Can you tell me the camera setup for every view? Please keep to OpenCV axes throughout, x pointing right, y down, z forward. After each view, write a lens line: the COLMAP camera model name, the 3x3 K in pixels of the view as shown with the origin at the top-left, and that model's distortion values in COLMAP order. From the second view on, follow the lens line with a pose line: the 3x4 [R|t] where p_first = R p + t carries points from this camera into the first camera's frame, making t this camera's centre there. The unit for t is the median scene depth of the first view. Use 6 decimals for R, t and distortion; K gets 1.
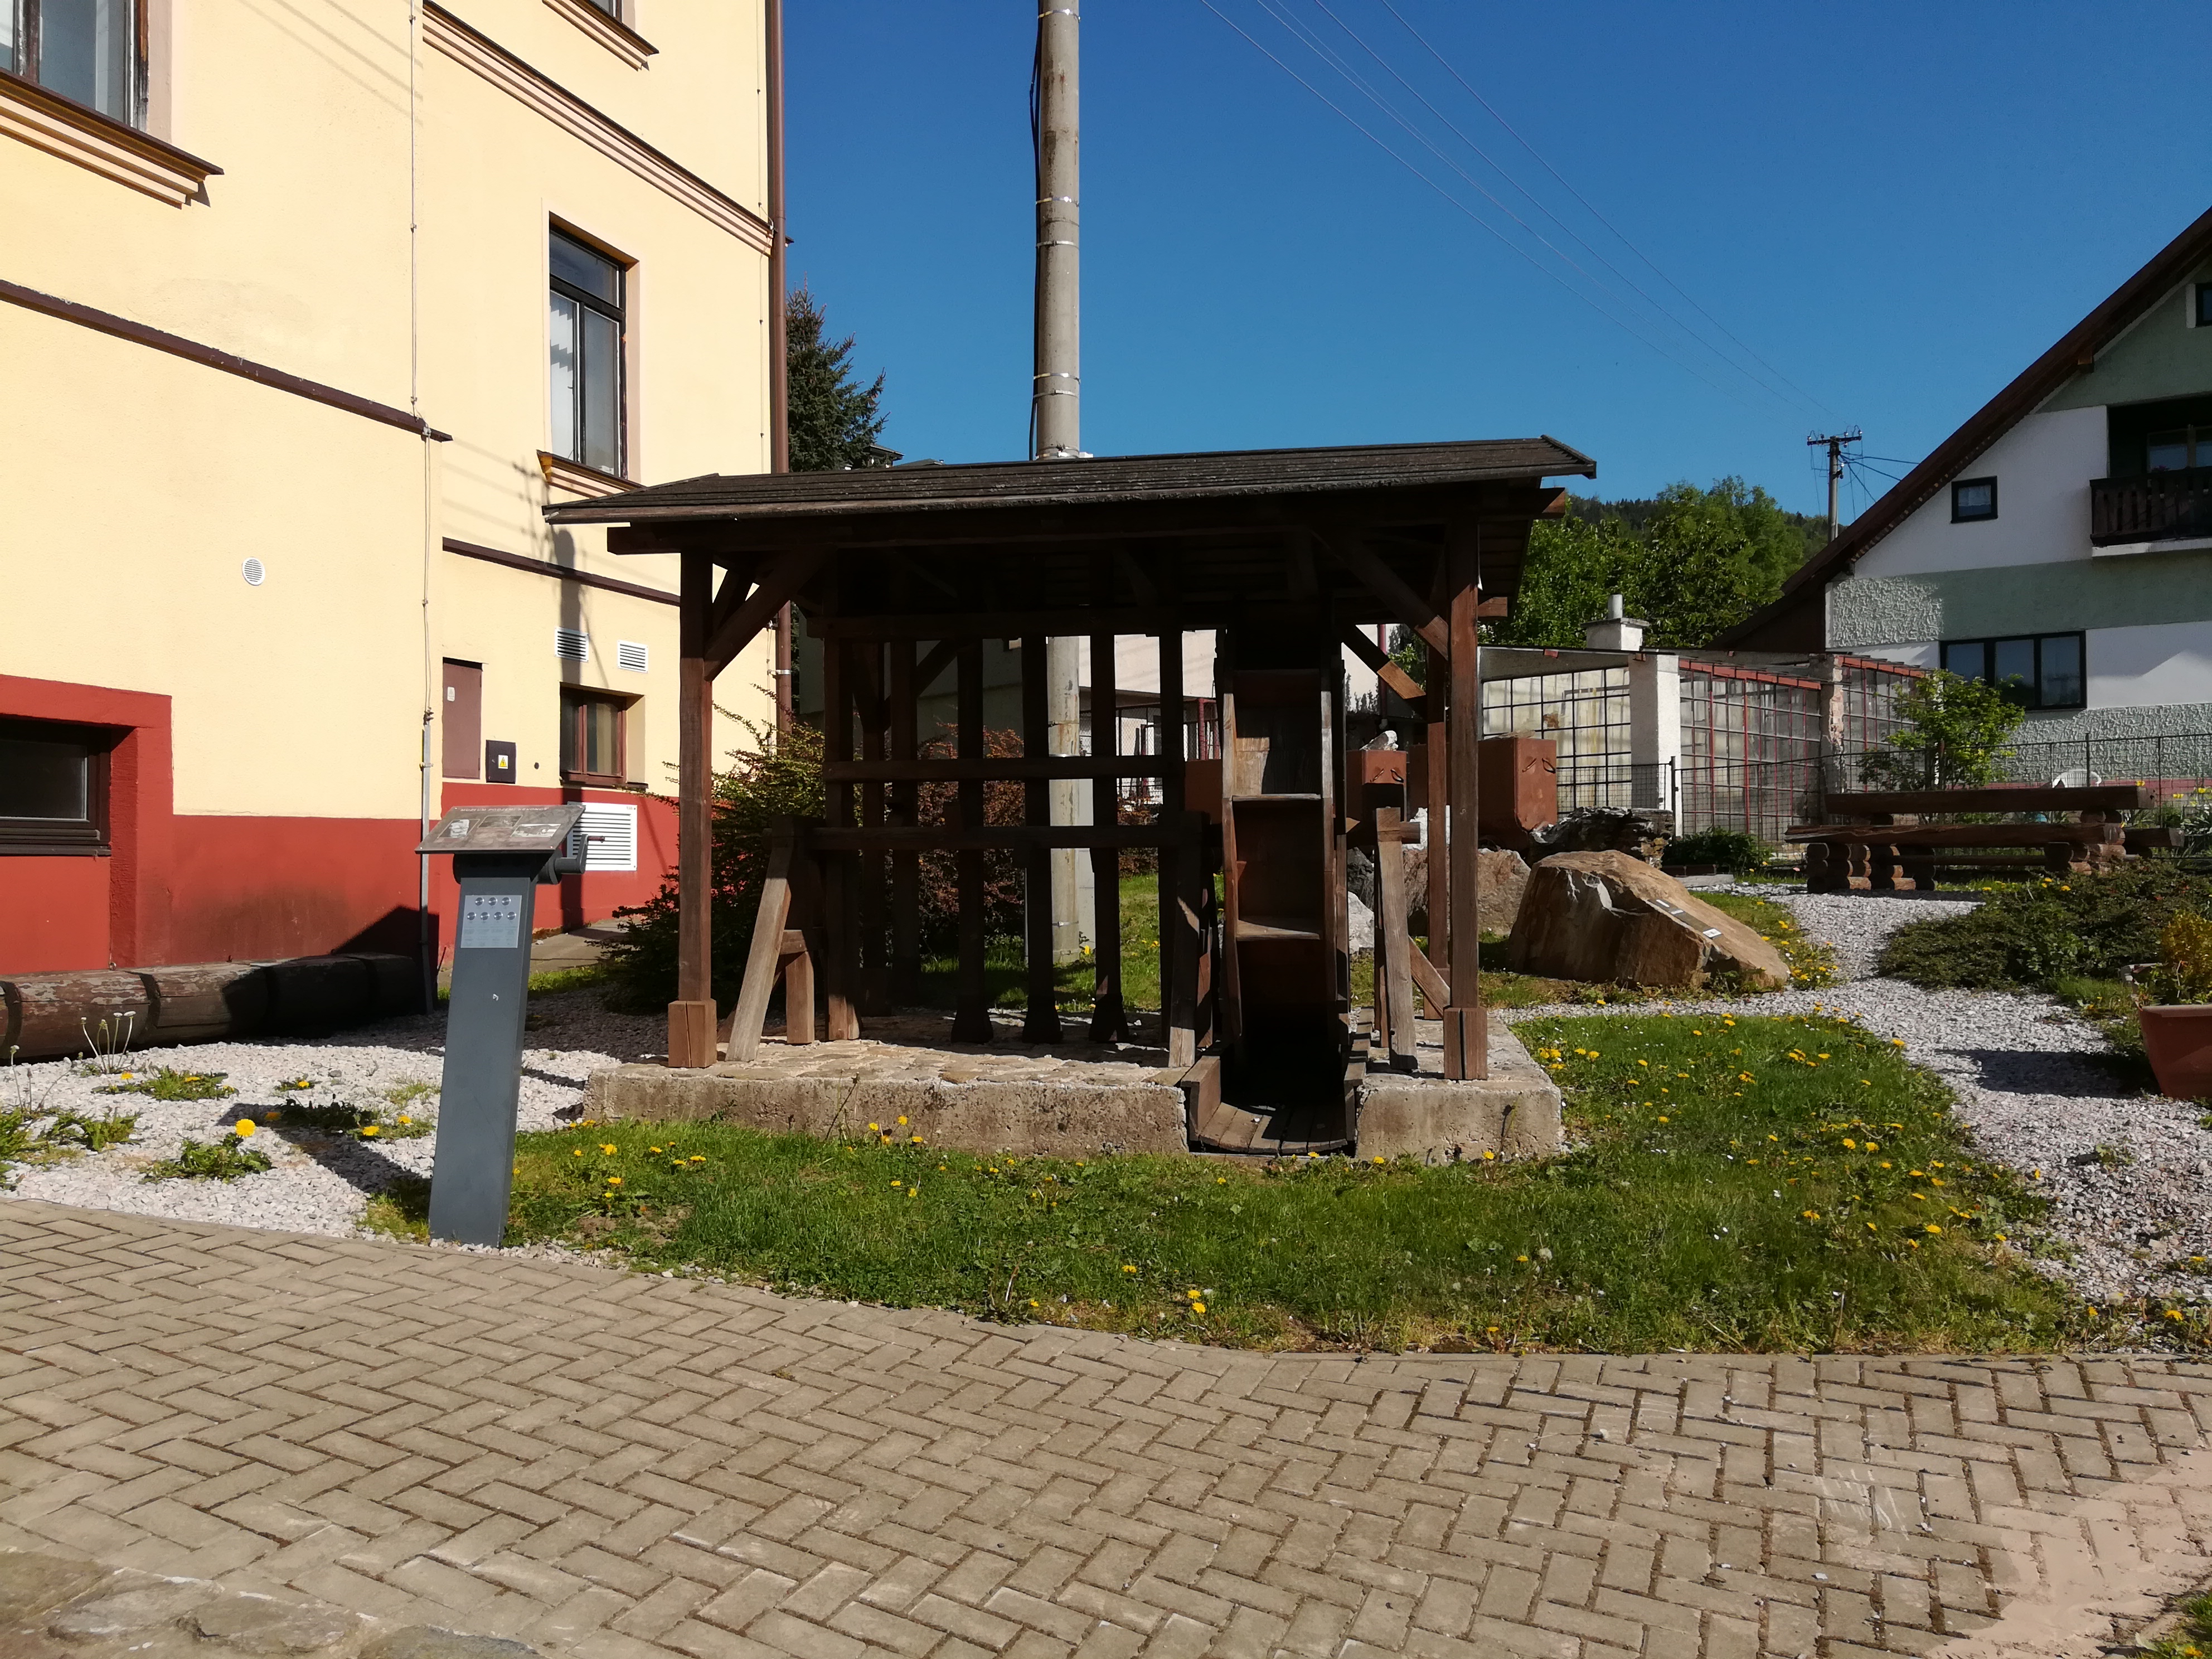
lens RADIAL K [[1657.6, 0, 1104.1], [0, 1657.6, 822.9], [0, 0, 1]] dist [0.024186, 0.007596]
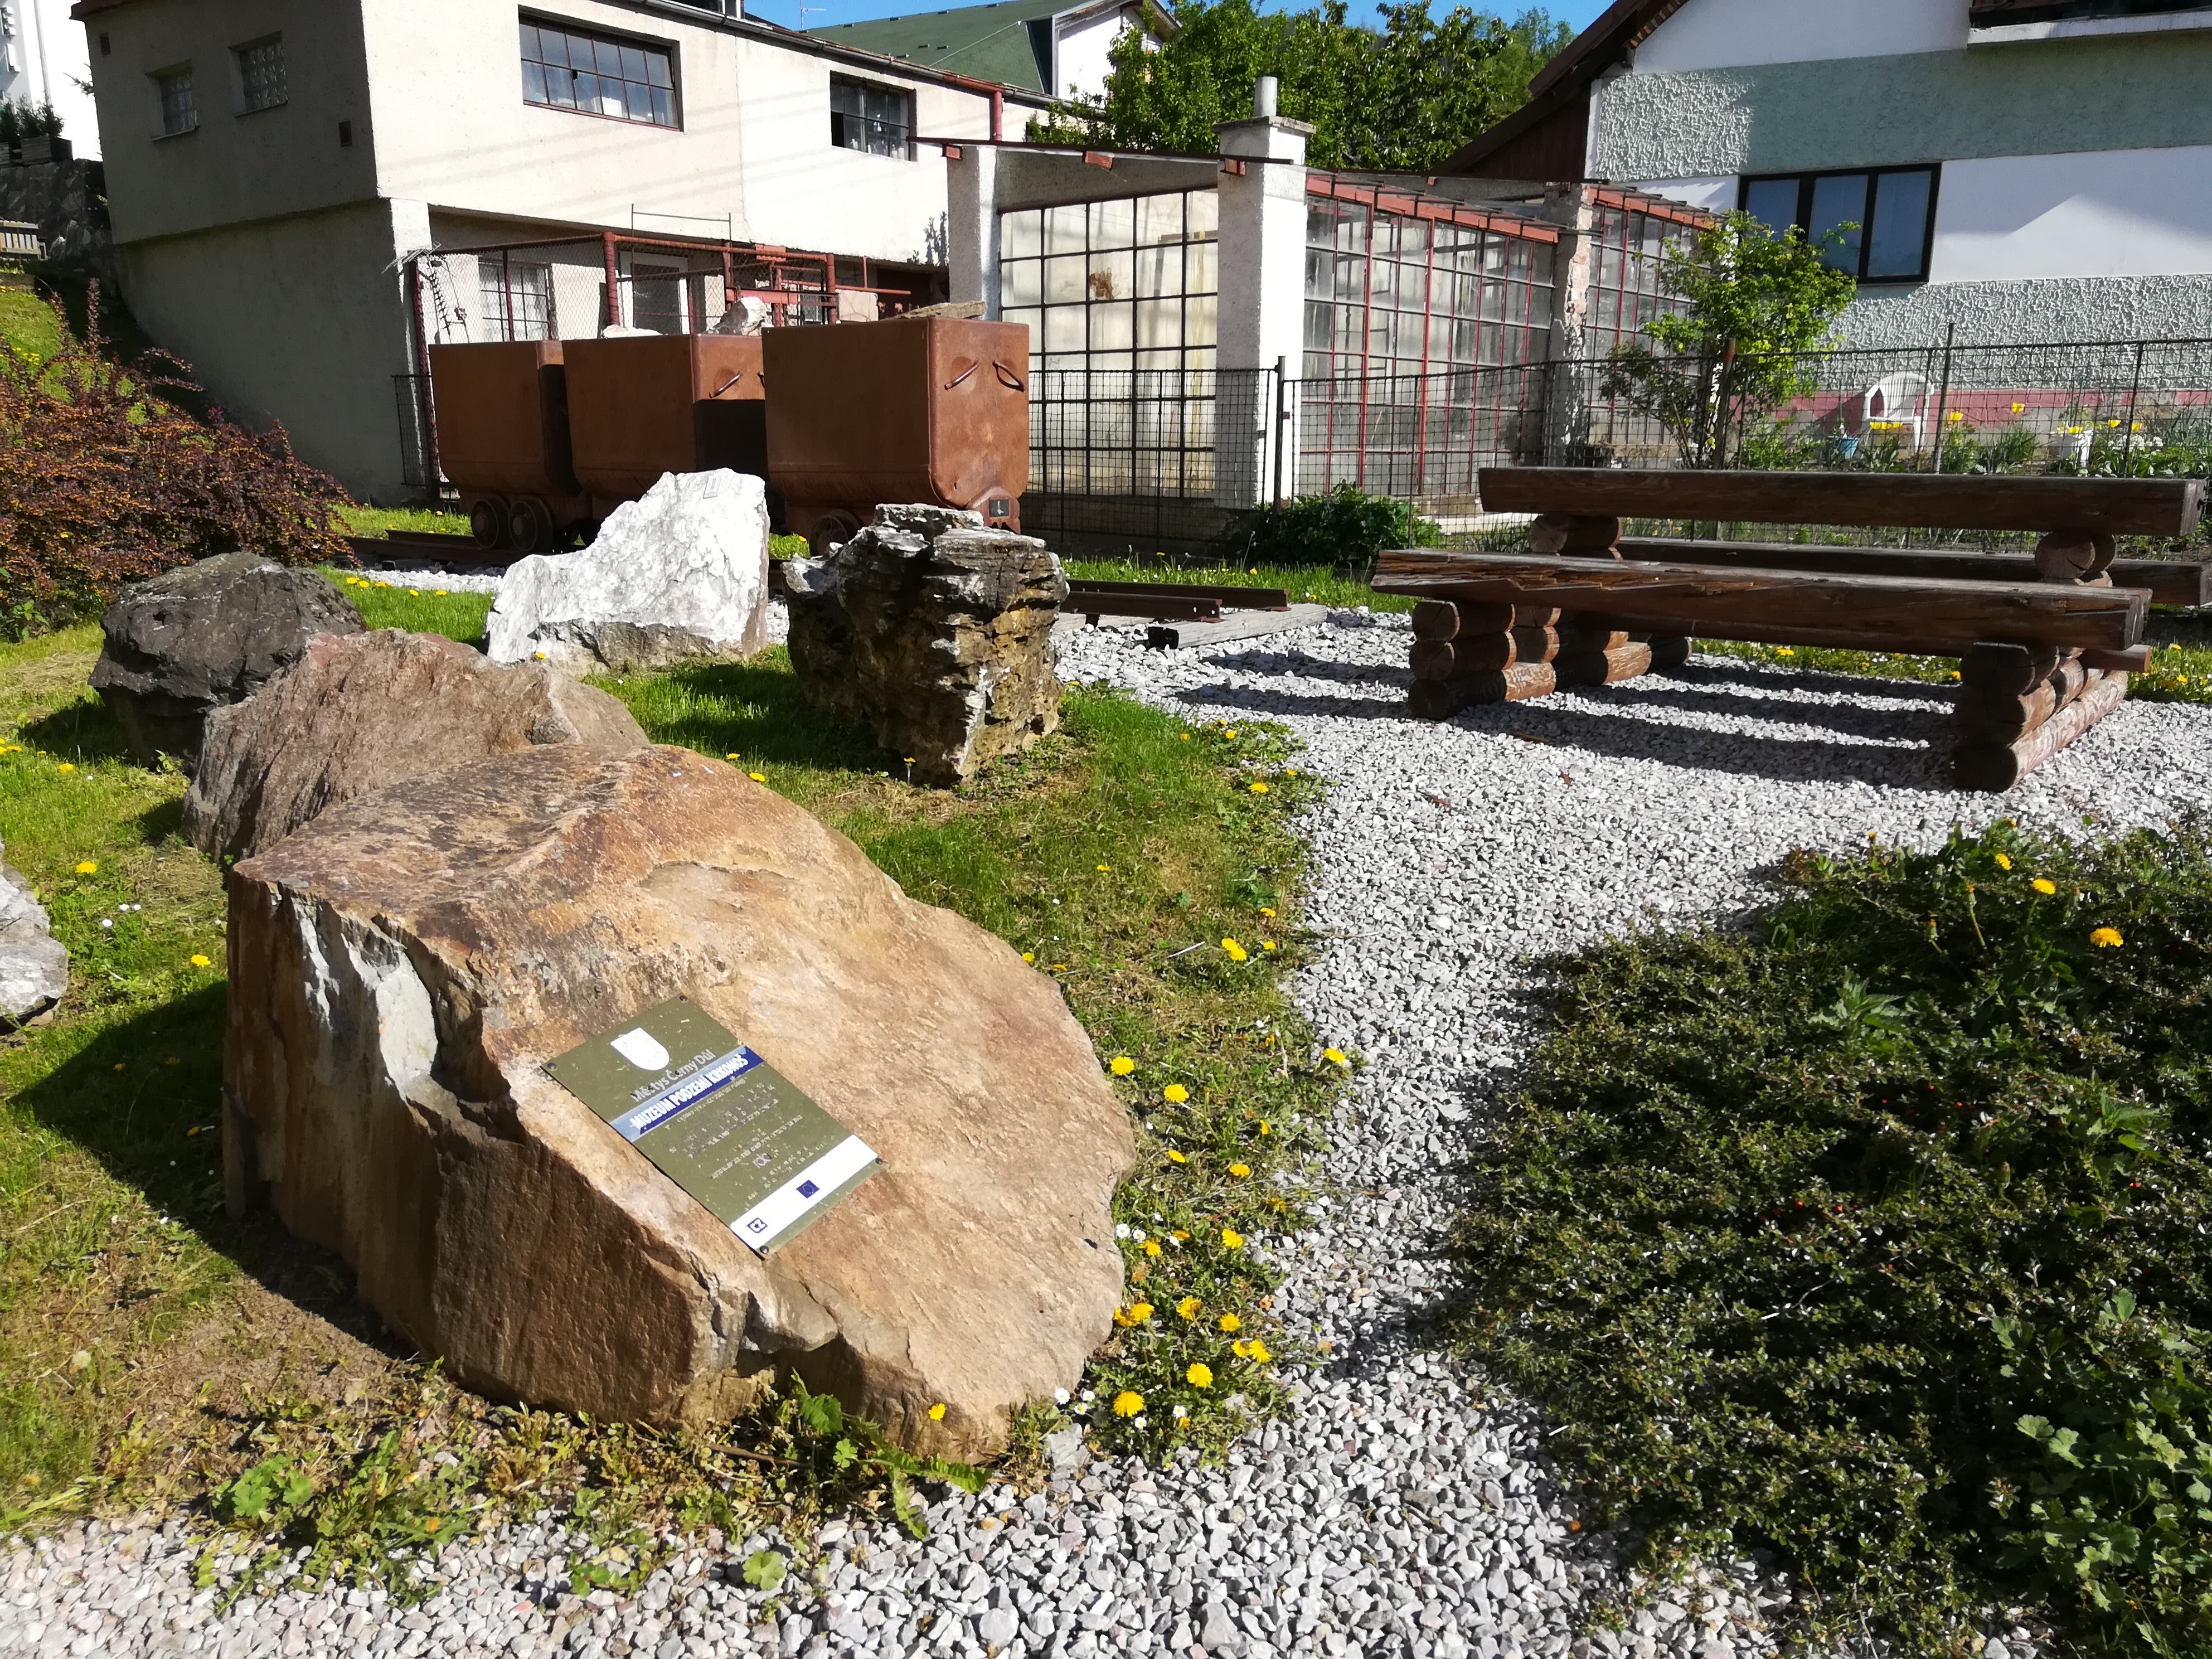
lens RADIAL K [[1657.6, 0, 1103.2], [0, 1657.6, 833.1], [0, 0, 1]] dist [0.024186, 0.007596]
pose [[0.992047, -0.018250, 0.124536, 0.173658], [-0.014315, 0.966652, 0.255693, -0.022335], [-0.125050, -0.255442, 0.958703, 0.352562]]
